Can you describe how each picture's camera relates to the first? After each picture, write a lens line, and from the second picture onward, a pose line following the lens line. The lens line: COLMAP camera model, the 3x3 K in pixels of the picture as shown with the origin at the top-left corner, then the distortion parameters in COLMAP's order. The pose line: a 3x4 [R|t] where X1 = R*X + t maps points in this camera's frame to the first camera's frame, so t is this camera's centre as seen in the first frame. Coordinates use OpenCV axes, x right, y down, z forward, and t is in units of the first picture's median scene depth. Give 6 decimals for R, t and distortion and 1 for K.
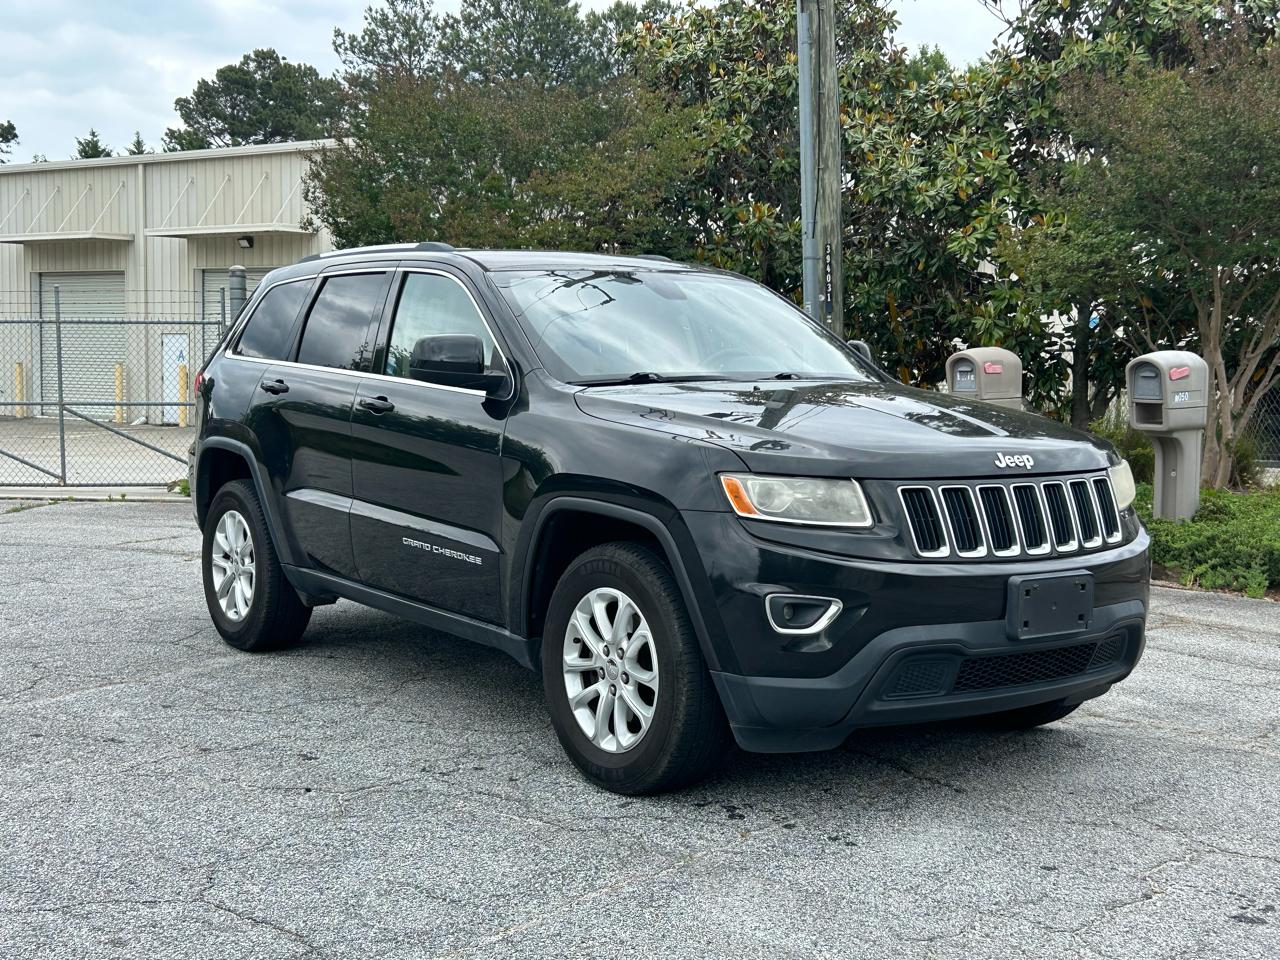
lens RADIAL K [[1477.2, 0, 649.5], [0, 1477.2, 478.6], [0, 0, 1]] dist [0.145110, -0.376592]
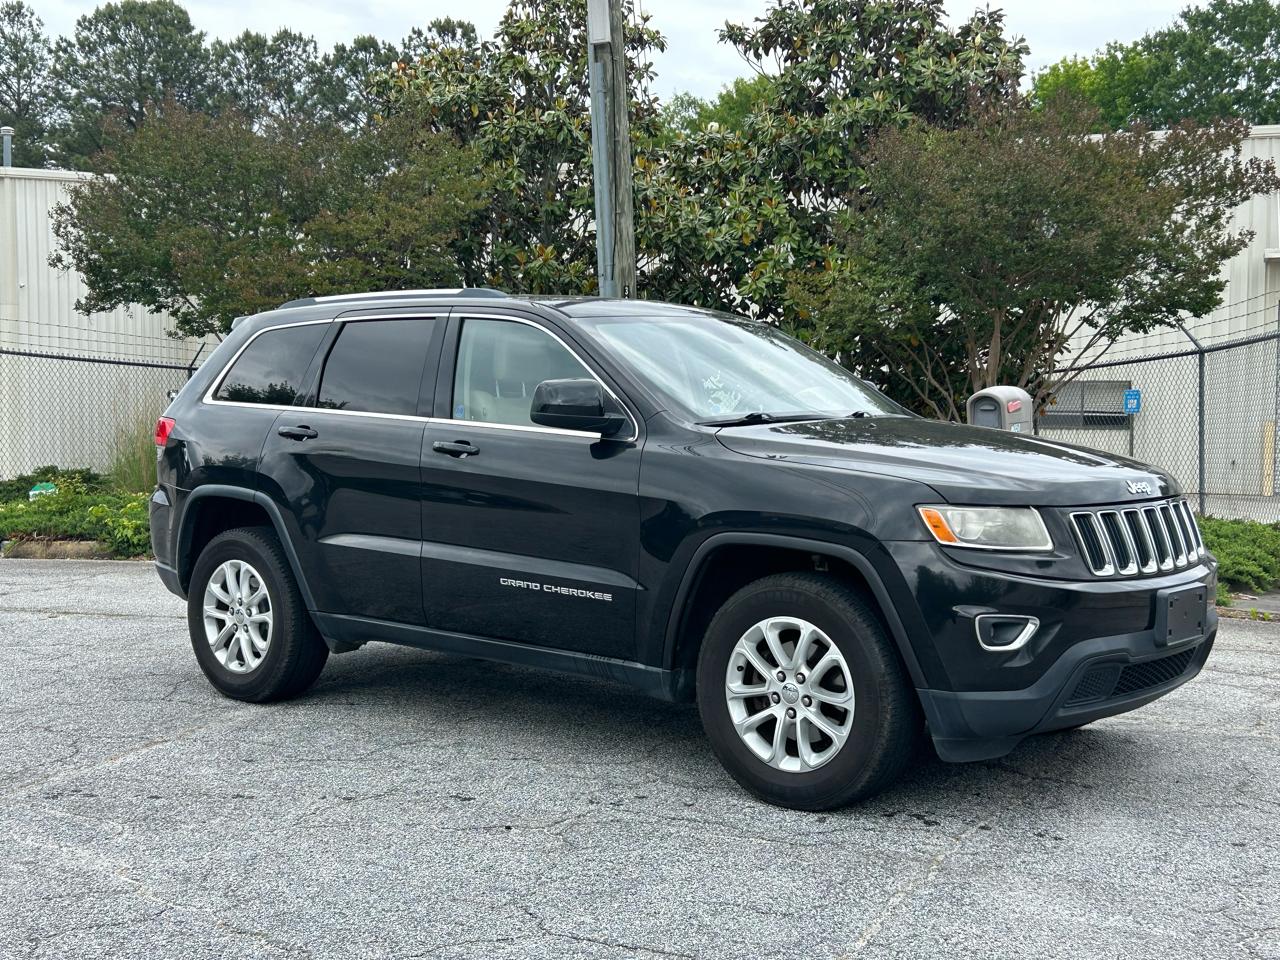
lens RADIAL K [[1477.2, 0, 649.5], [0, 1477.2, 478.6], [0, 0, 1]] dist [0.145110, -0.376592]
pose [[0.977586, -0.022603, 0.209317, -0.281370], [0.027913, 0.999358, -0.022450, -0.003108], [-0.208676, 0.027789, 0.977590, -0.016330]]
